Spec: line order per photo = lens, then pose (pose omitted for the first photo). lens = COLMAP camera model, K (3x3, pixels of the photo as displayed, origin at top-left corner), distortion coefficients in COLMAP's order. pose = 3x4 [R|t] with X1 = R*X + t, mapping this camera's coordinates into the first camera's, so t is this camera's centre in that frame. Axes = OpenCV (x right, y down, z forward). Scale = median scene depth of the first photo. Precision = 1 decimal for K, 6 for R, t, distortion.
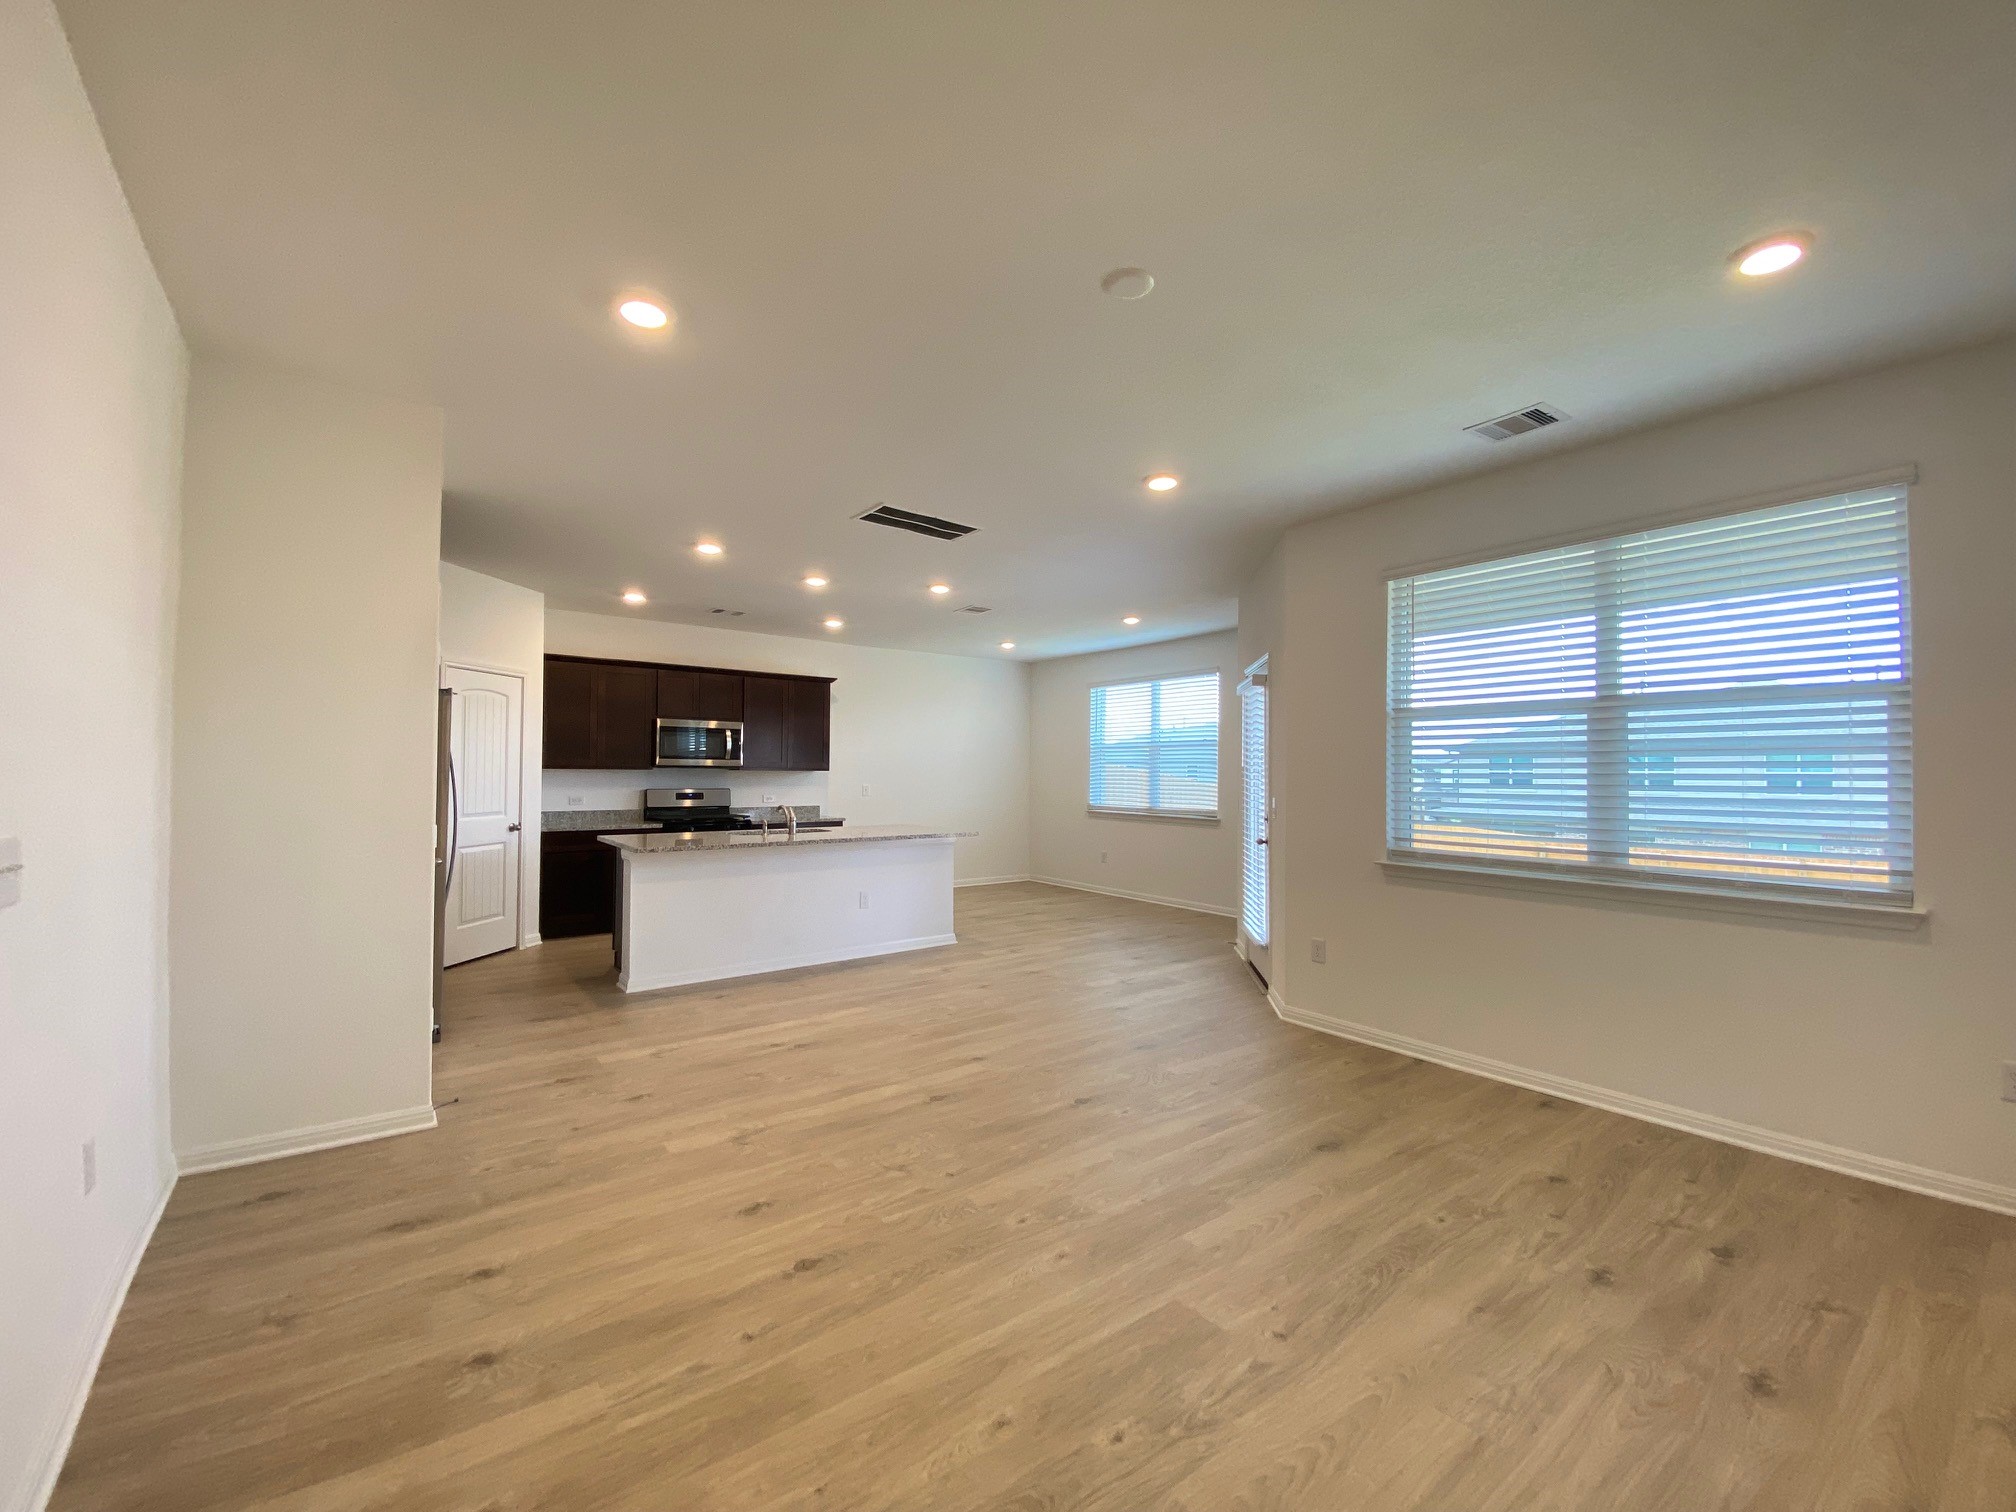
lens RADIAL K [[825.7, 0, 1004.5], [0, 825.7, 760.9], [0, 0, 1]] dist [0.038302, -0.028830]
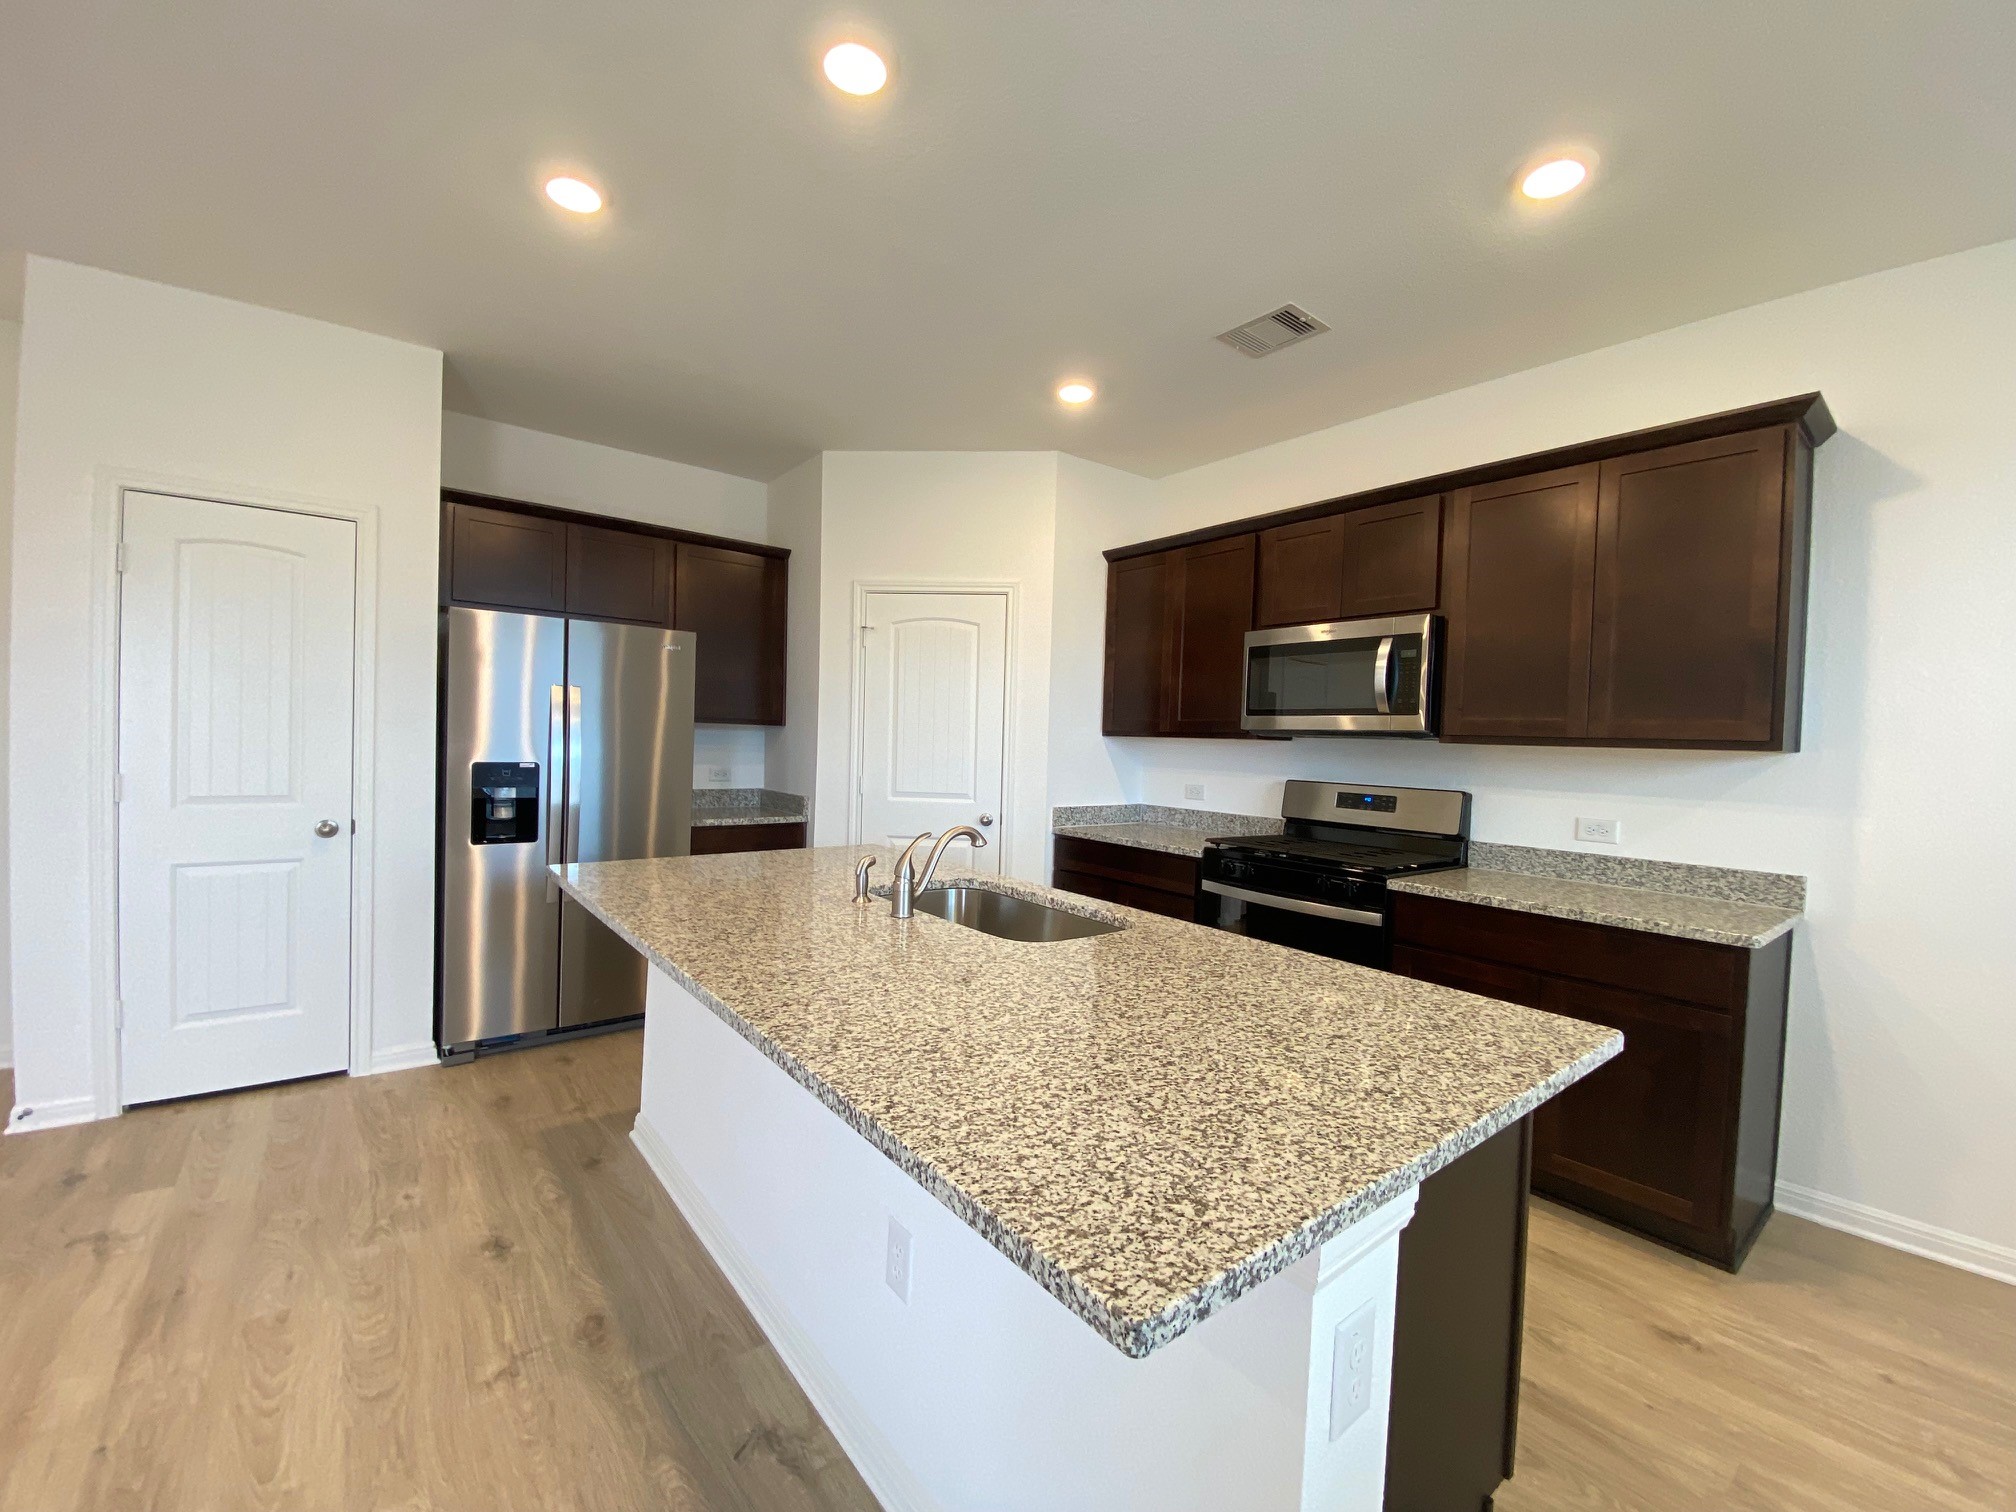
lens RADIAL K [[825.7, 0, 1004.5], [0, 825.7, 760.9], [0, 0, 1]] dist [0.038302, -0.028830]
pose [[0.023144, 0.021631, -0.999498, 0.104145], [-0.015594, 0.999652, 0.021273, 0.026461], [0.999611, 0.015094, 0.023474, 1.499968]]
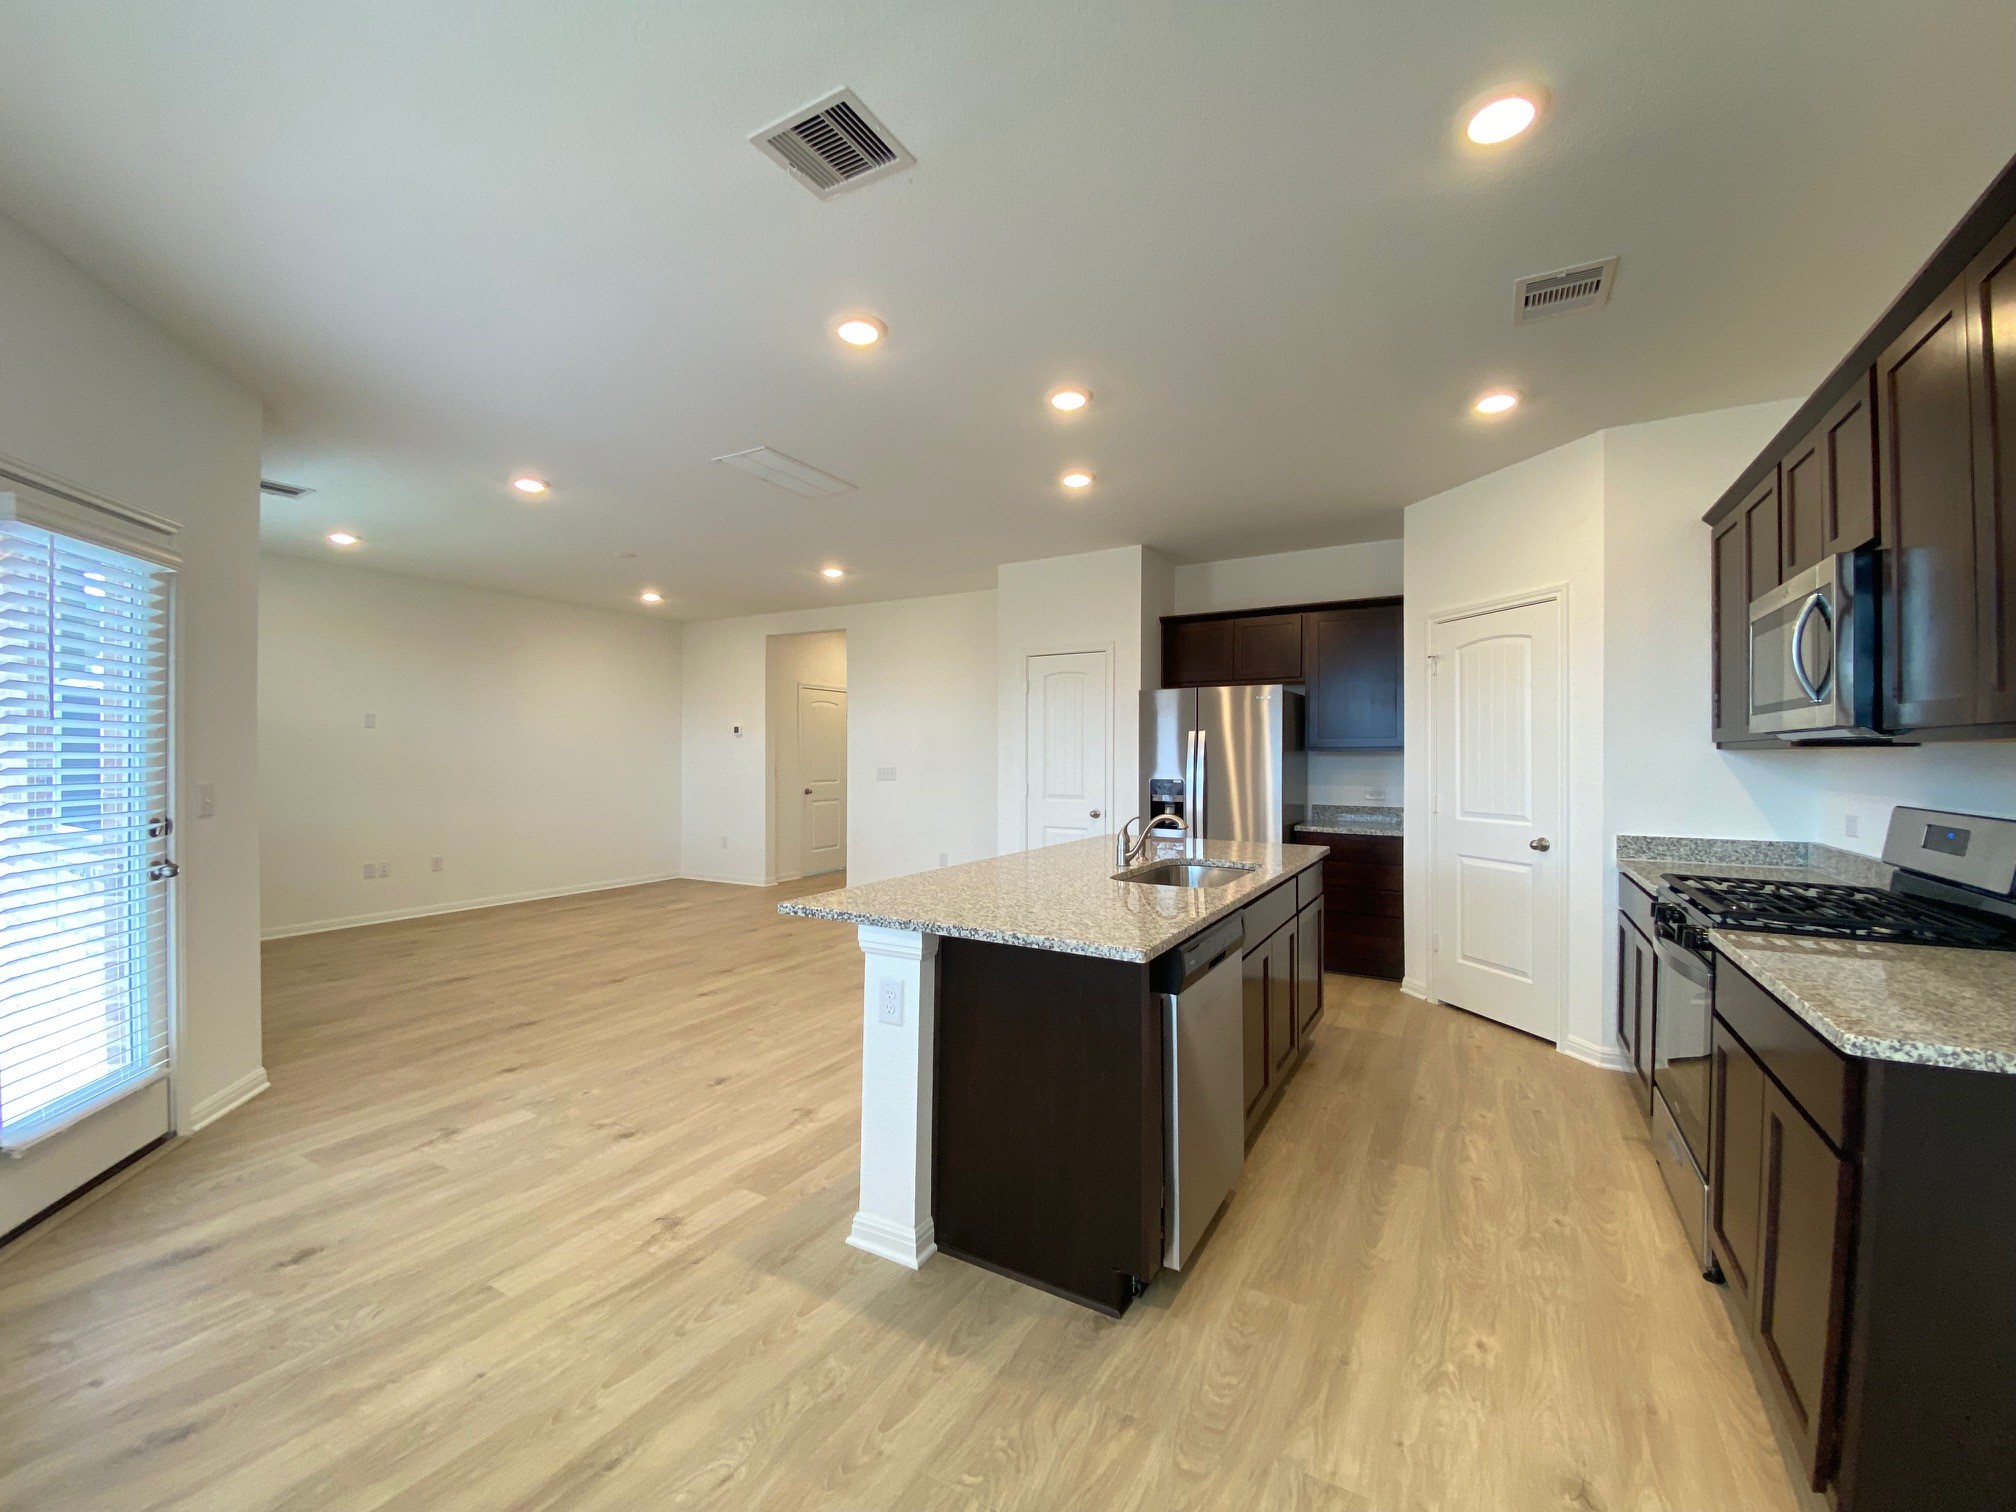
lens RADIAL K [[825.7, 0, 1004.5], [0, 825.7, 760.9], [0, 0, 1]] dist [0.038302, -0.028830]
pose [[-0.922810, -0.009304, -0.385144, 0.029268], [-0.004984, 0.999913, -0.012214, 0.039960], [0.385224, -0.009351, -0.922776, 2.126025]]
